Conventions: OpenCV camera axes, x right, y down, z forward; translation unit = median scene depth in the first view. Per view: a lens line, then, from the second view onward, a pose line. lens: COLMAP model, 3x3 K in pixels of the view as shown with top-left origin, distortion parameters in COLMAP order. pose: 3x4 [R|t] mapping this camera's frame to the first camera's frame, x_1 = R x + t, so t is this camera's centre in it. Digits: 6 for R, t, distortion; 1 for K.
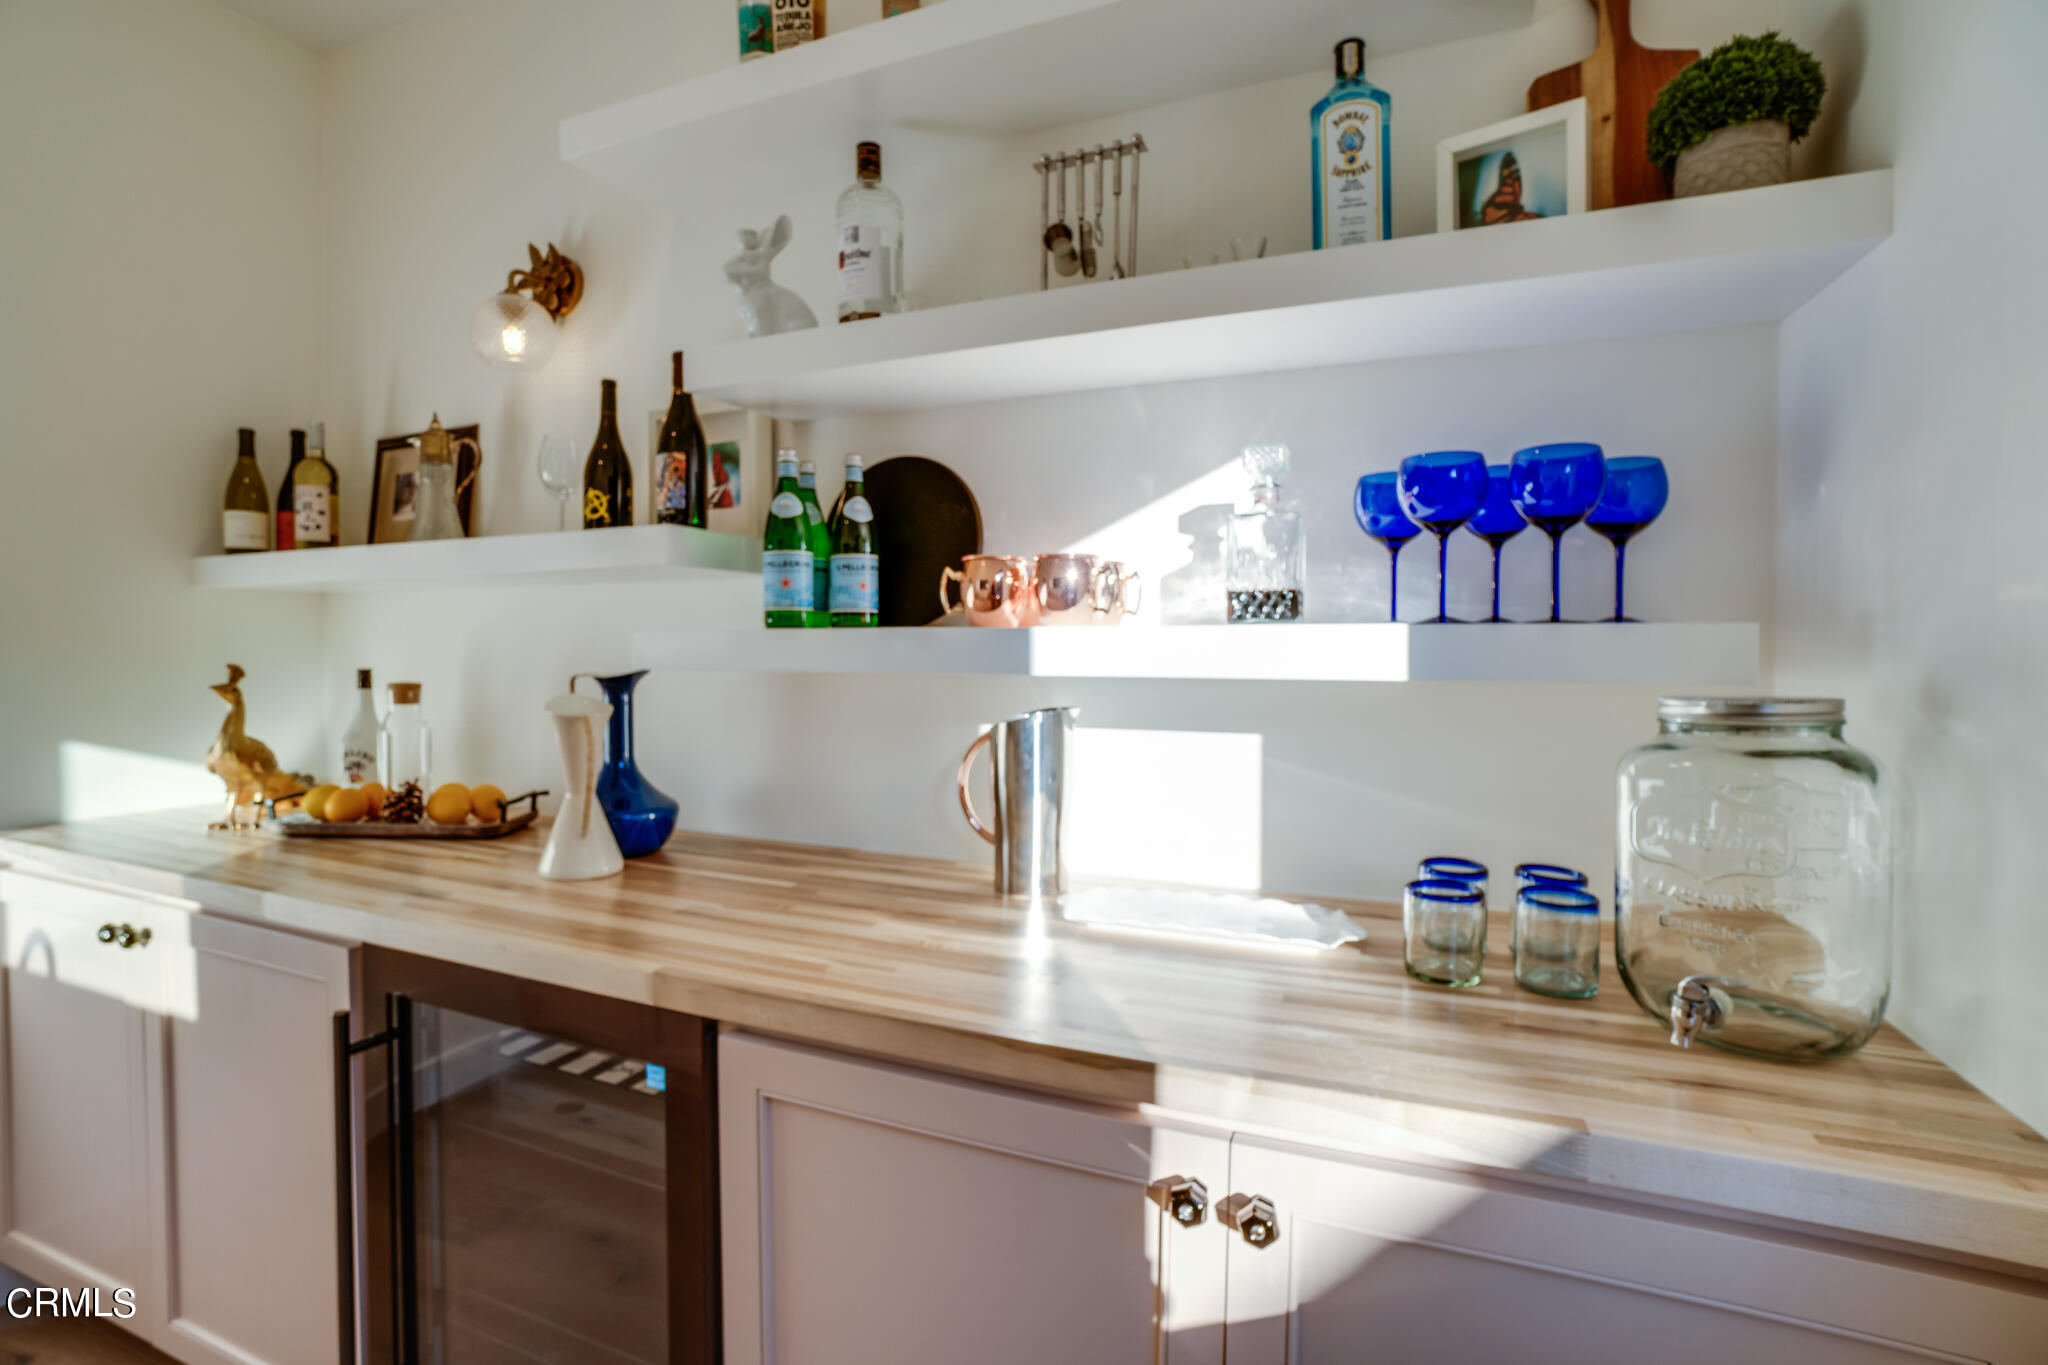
lens RADIAL K [[938.7, 0, 996.1], [0, 938.7, 672.3], [0, 0, 1]] dist [-0.066946, 0.024042]
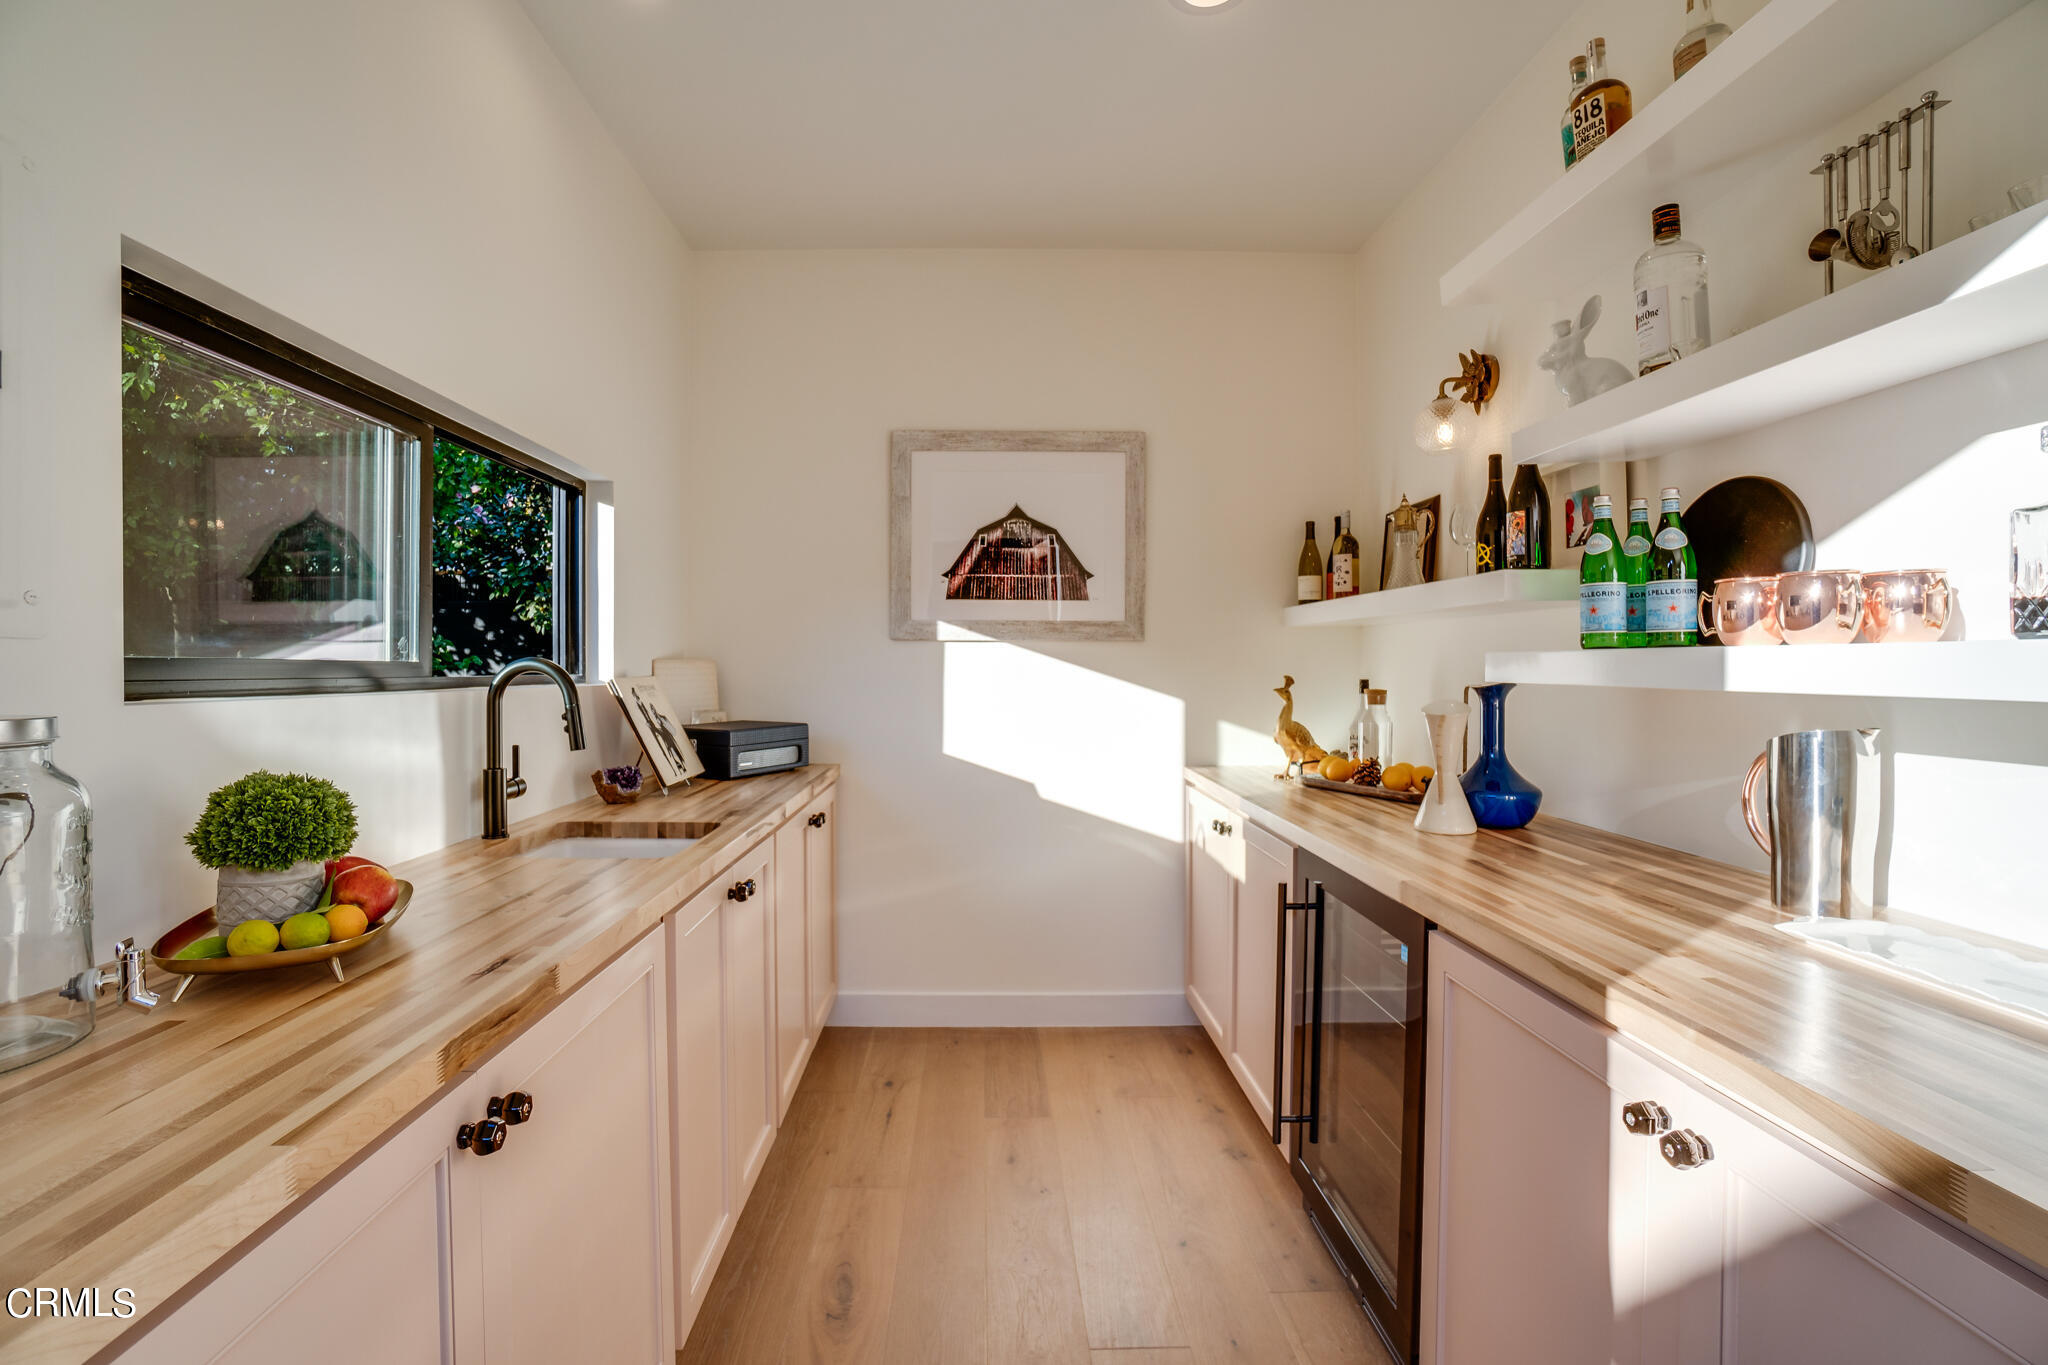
lens RADIAL K [[938.7, 0, 996.1], [0, 938.7, 672.3], [0, 0, 1]] dist [-0.066946, 0.024042]
pose [[0.408439, 0.003484, -0.912779, 0.510970], [-0.017136, 0.999846, -0.003852, 0.000414], [0.912625, 0.017215, 0.408436, -0.158431]]
